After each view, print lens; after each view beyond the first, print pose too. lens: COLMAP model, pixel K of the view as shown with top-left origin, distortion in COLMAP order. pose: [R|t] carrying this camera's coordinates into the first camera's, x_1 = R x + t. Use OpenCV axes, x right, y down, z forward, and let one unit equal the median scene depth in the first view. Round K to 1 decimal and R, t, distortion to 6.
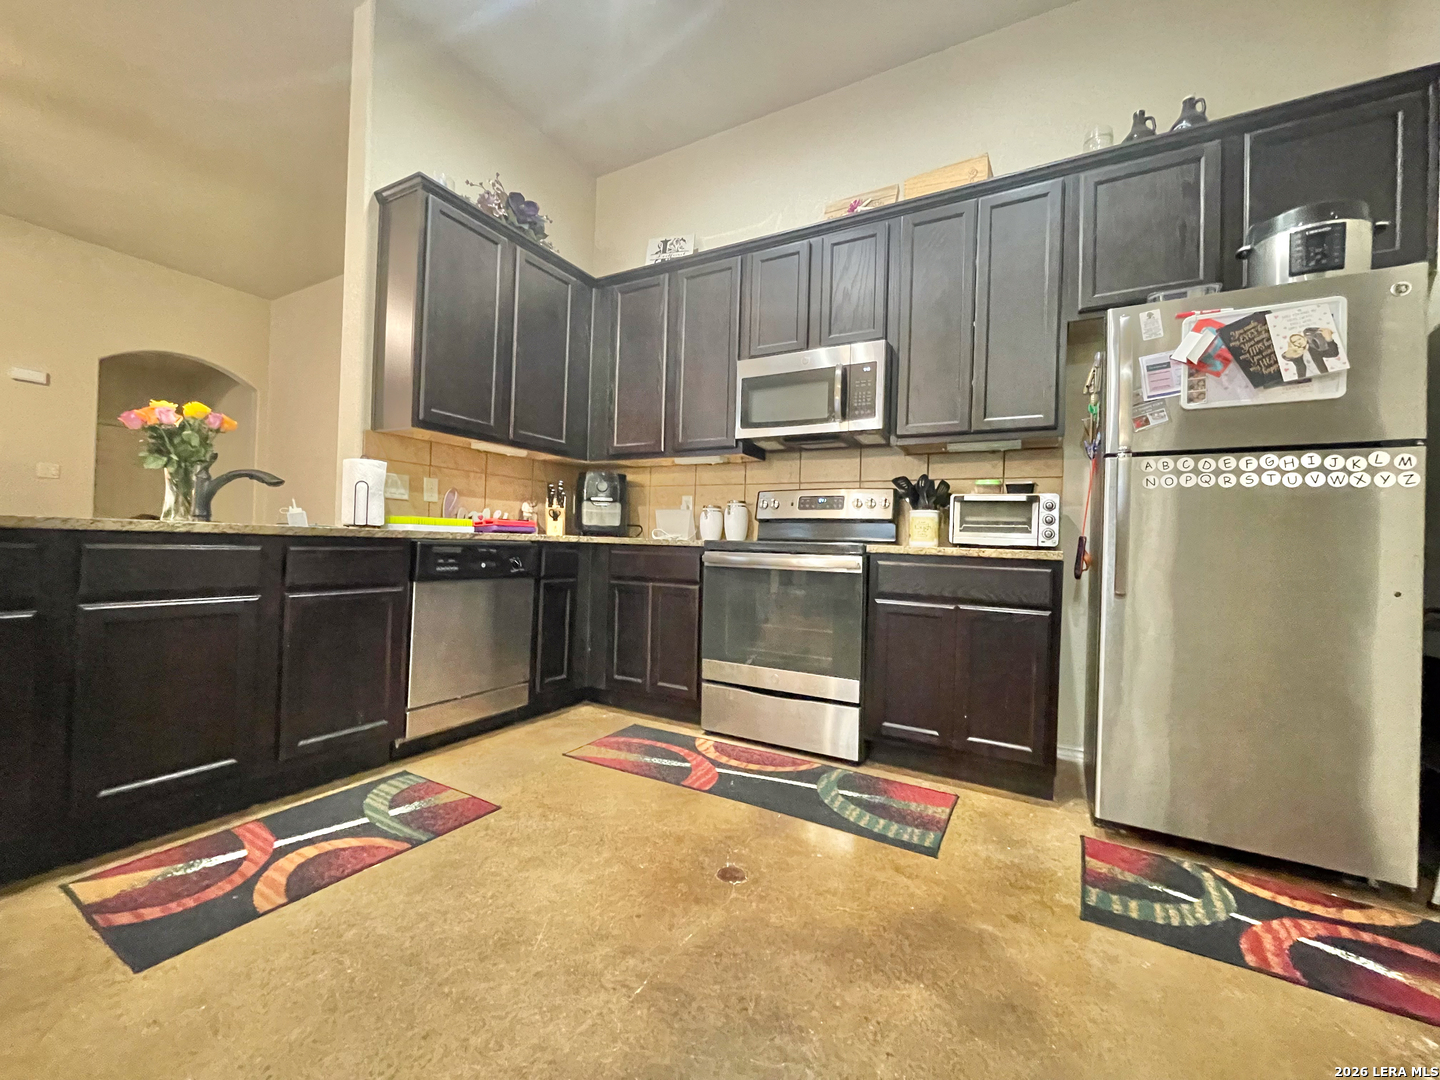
lens RADIAL K [[582.6, 0, 720.1], [0, 582.6, 539.4], [0, 0, 1]] dist [-0.001732, -0.000331]
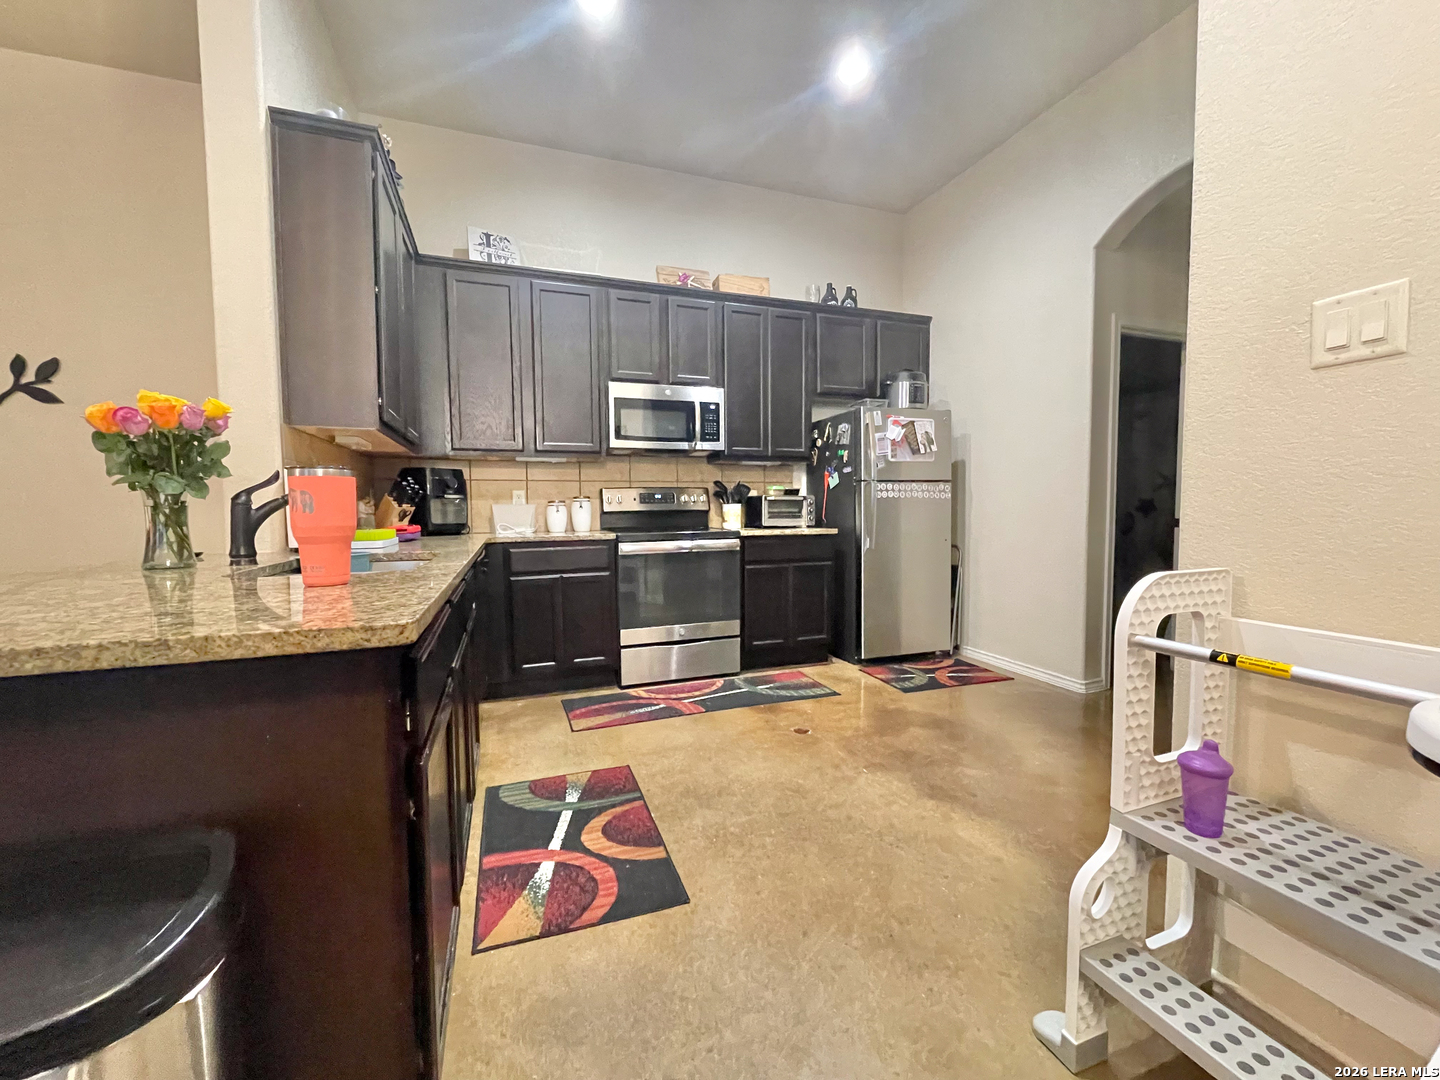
lens RADIAL K [[582.6, 0, 719.2], [0, 582.6, 537.9], [0, 0, 1]] dist [-0.001732, -0.000331]
pose [[0.650933, -0.076251, 0.755296, -1.075512], [0.025695, 0.996586, 0.078466, -0.107281], [-0.758700, -0.031669, 0.650670, 0.059157]]
